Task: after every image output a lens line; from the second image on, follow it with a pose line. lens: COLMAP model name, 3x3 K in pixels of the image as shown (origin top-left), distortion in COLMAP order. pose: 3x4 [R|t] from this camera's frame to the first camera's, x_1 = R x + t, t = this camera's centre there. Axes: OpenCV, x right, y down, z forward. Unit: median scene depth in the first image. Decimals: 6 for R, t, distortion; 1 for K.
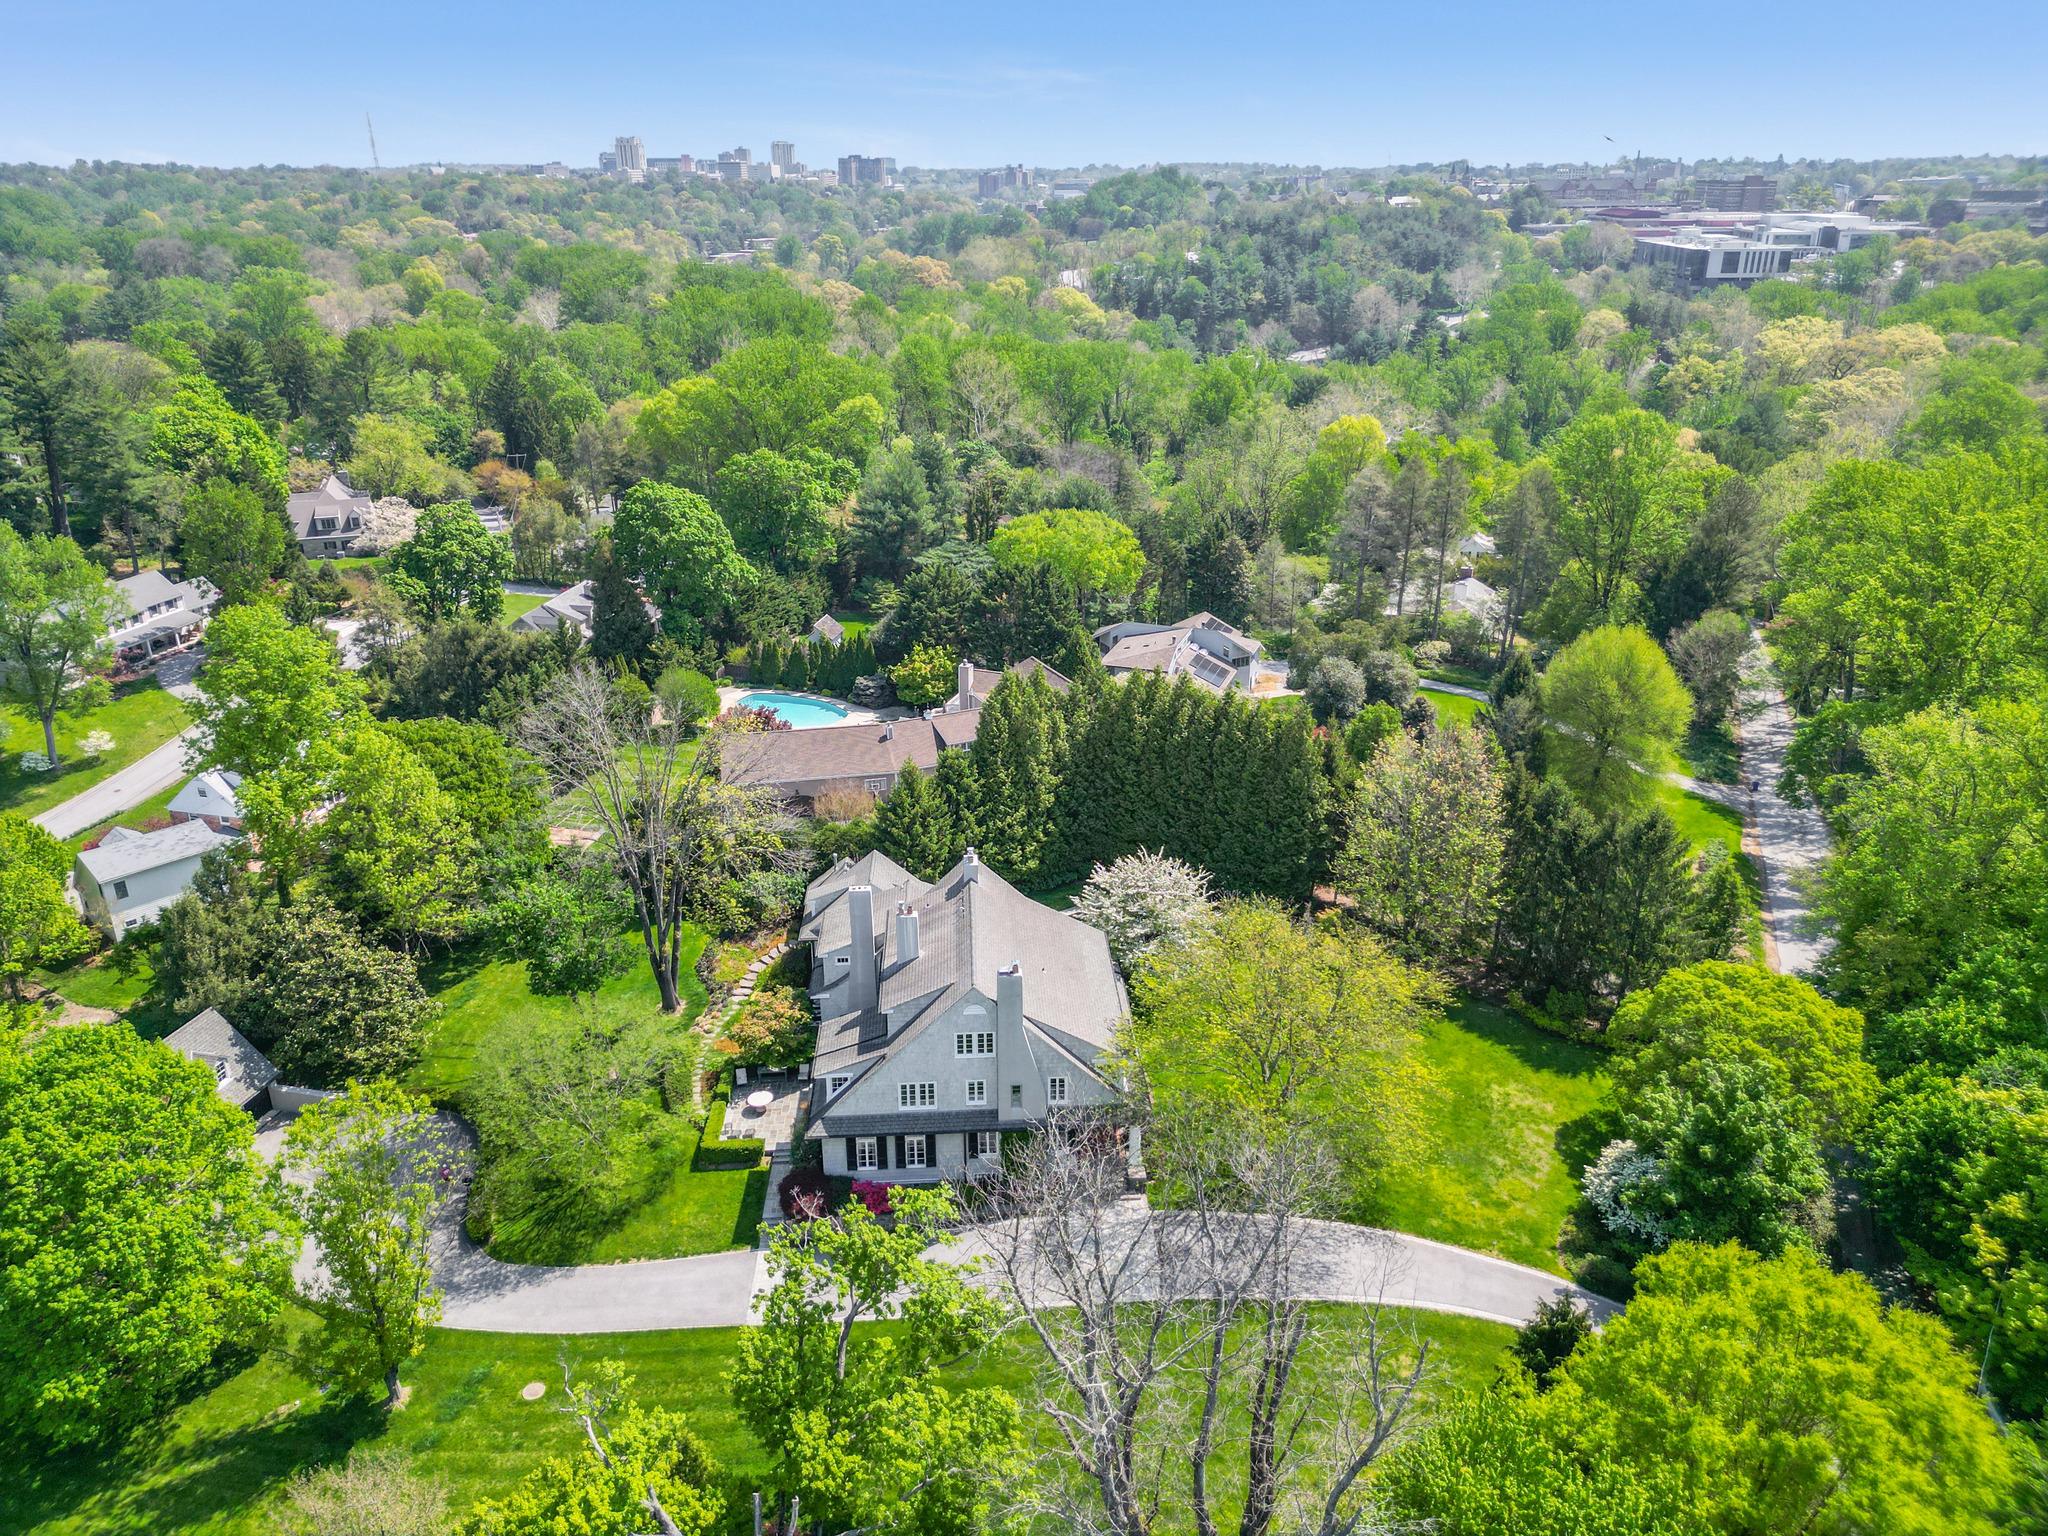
lens RADIAL K [[1432.1, 0, 1032.0], [0, 1432.1, 761.1], [0, 0, 1]] dist [0.043252, -0.036383]
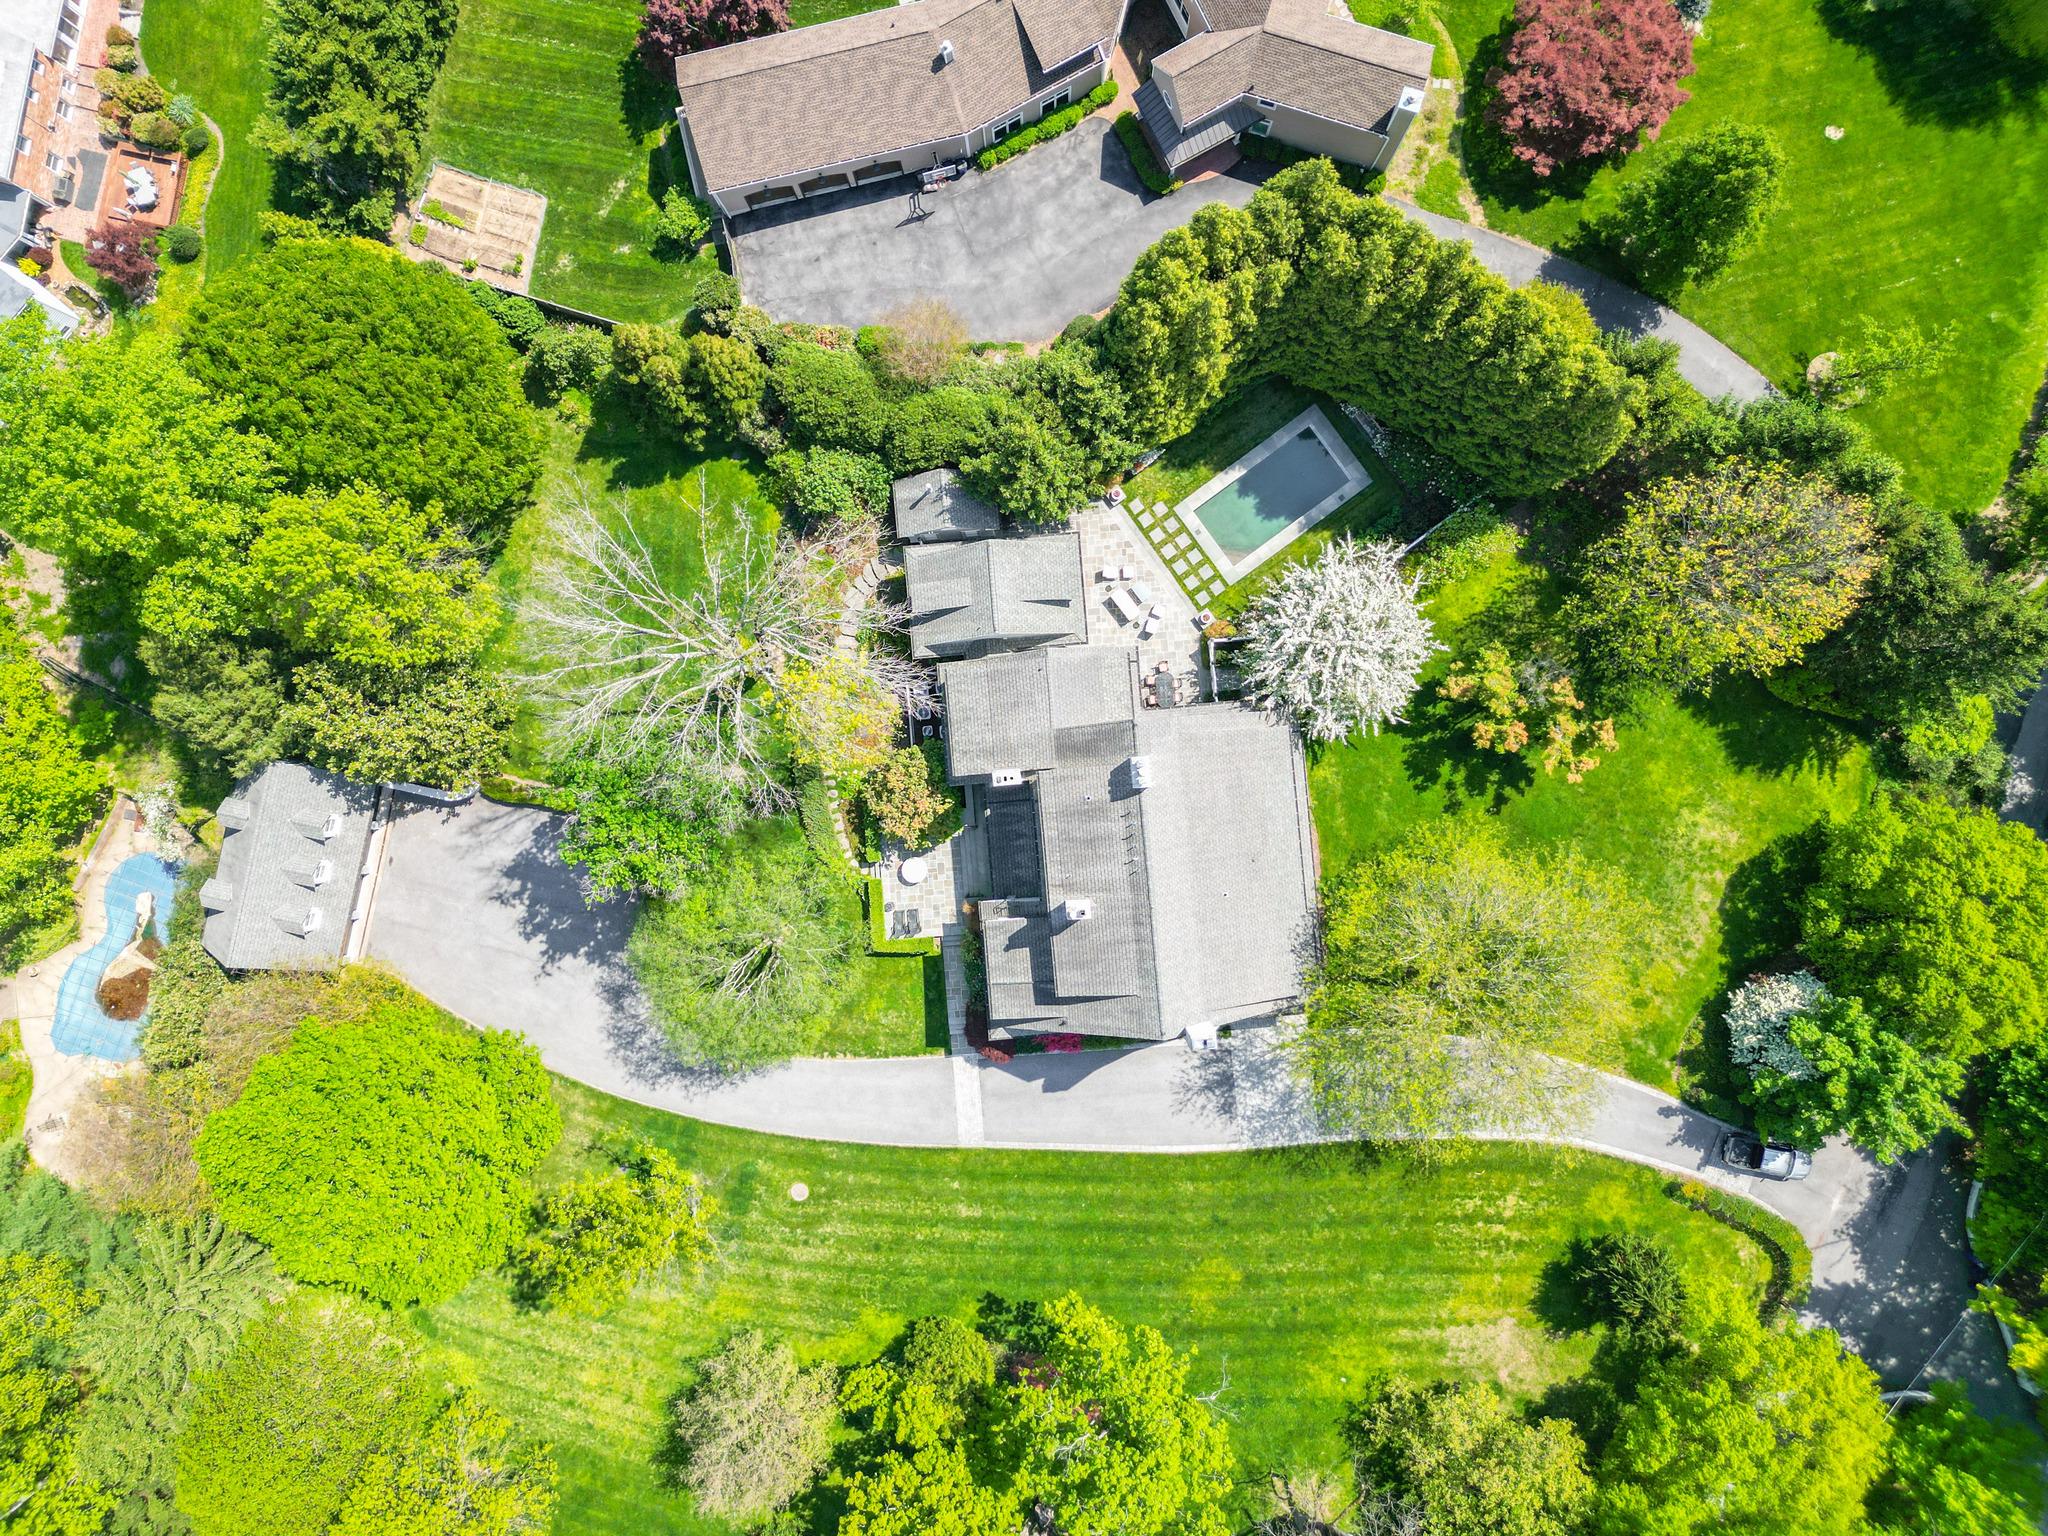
lens RADIAL K [[1432.1, 0, 1030.5], [0, 1432.1, 760.2], [0, 0, 1]] dist [0.043252, -0.036383]
pose [[0.999417, -0.031965, -0.011964, -0.082547], [0.023522, 0.391085, 0.920054, -0.582262], [-0.024731, -0.919799, 0.391609, 0.588036]]
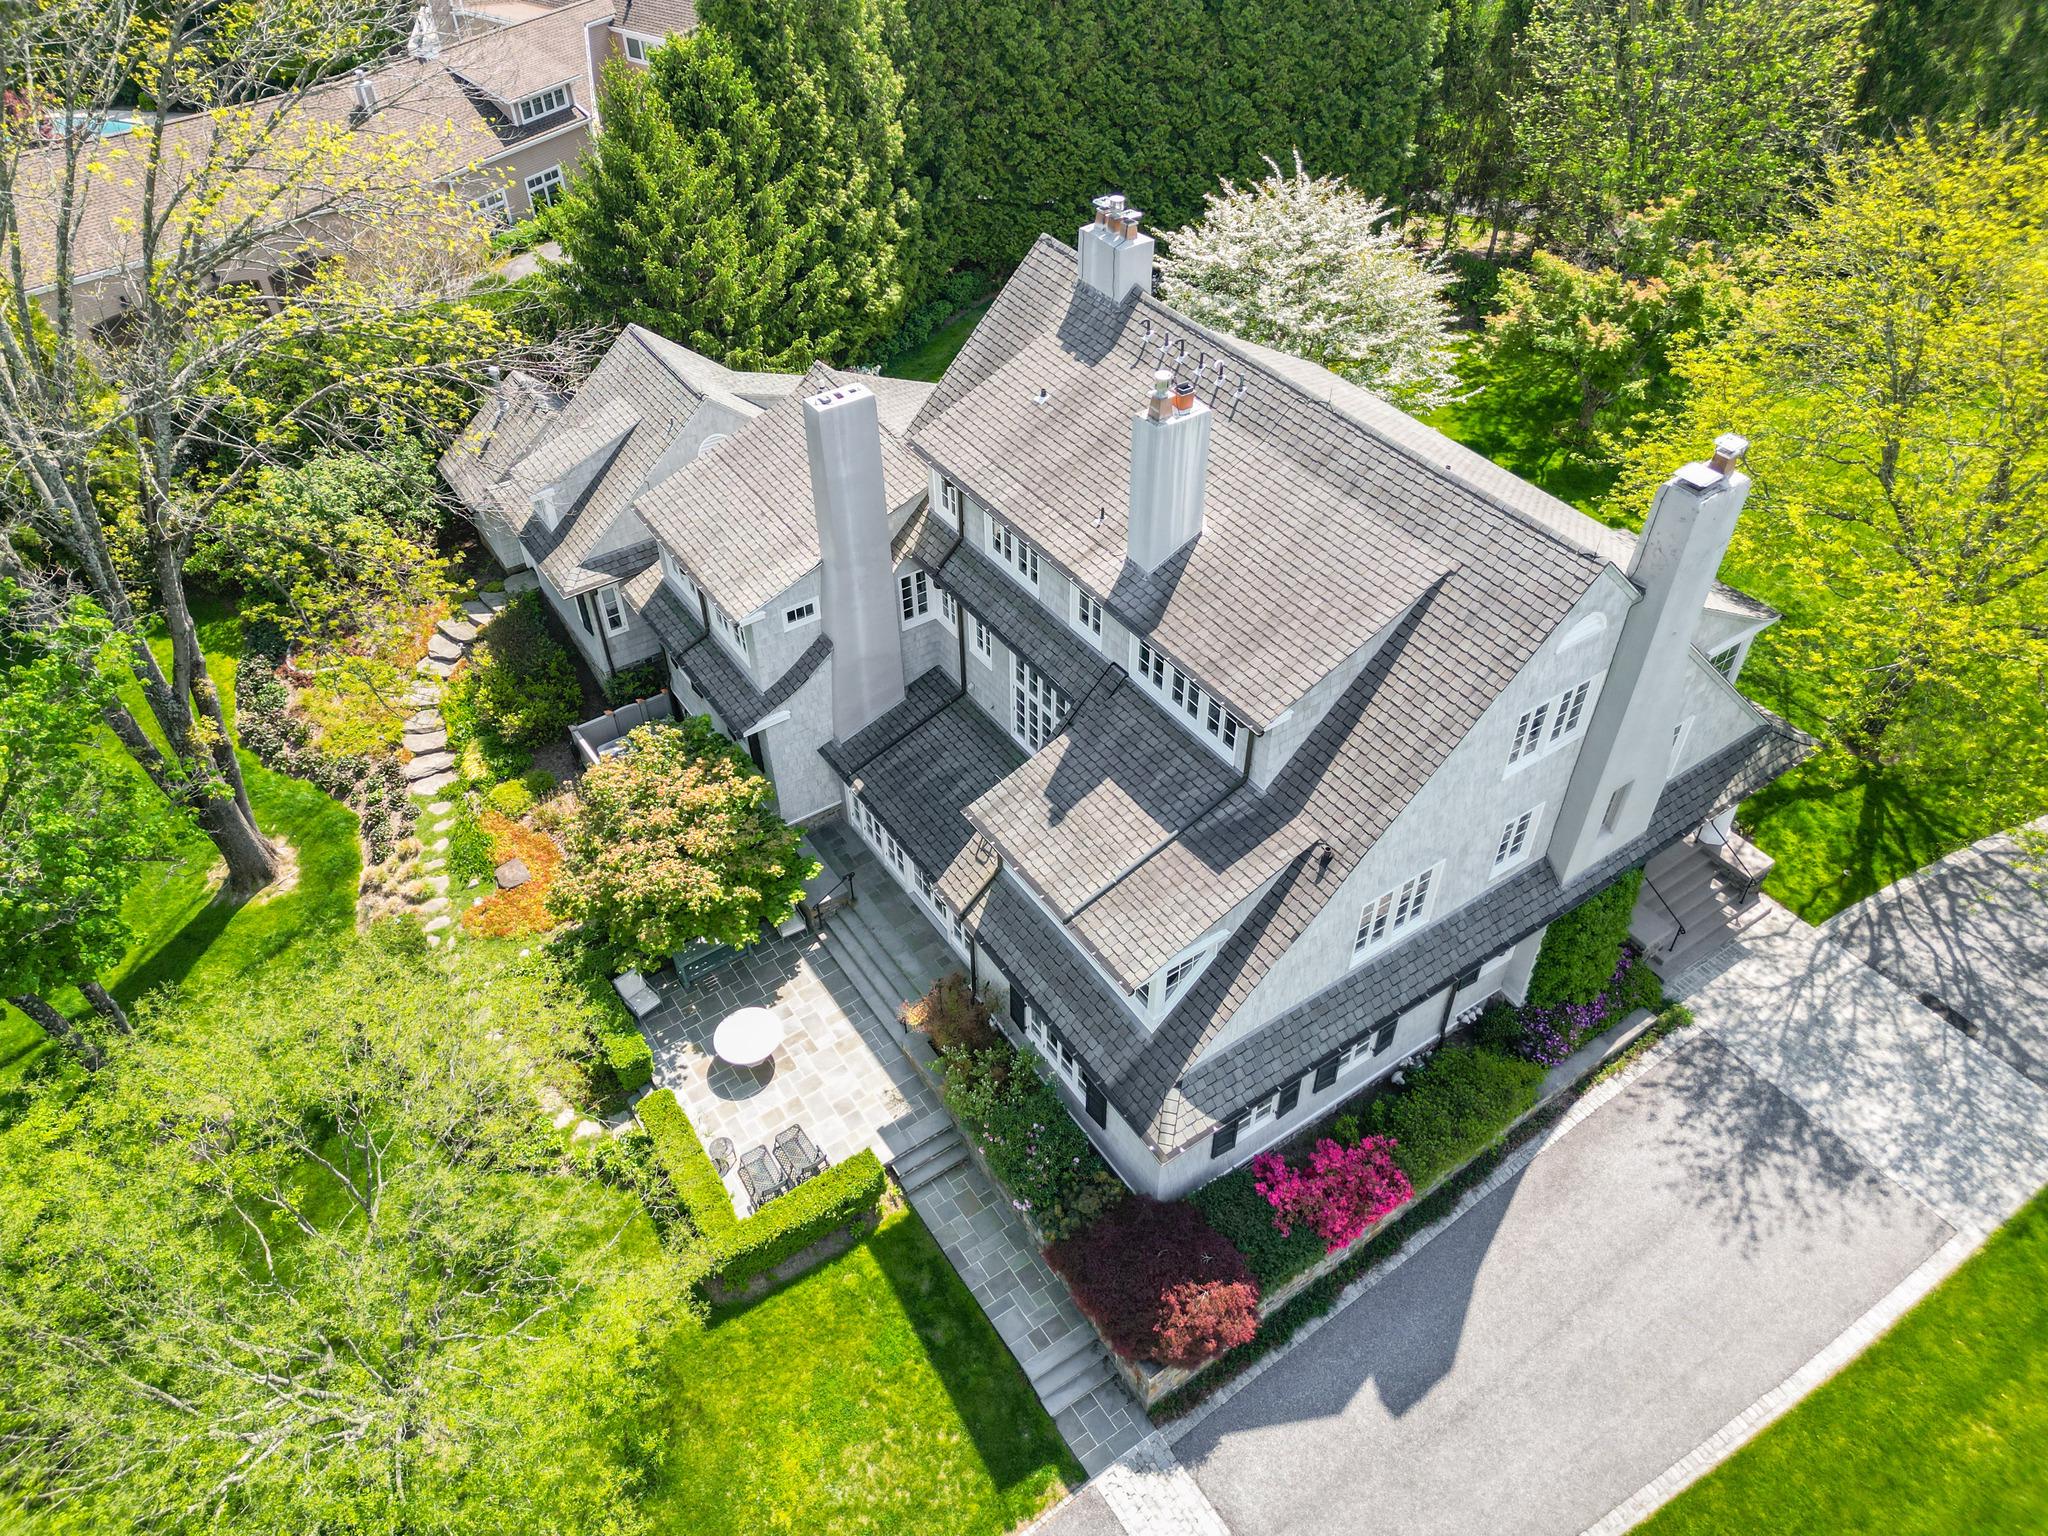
lens RADIAL K [[1432.1, 0, 1026.7], [0, 1432.1, 773.0], [0, 0, 1]] dist [0.043252, -0.036383]
pose [[0.856515, -0.352043, 0.377422, -0.207096], [0.197509, 0.899172, 0.390487, 0.040067], [-0.476835, -0.259914, 0.839686, 0.579098]]
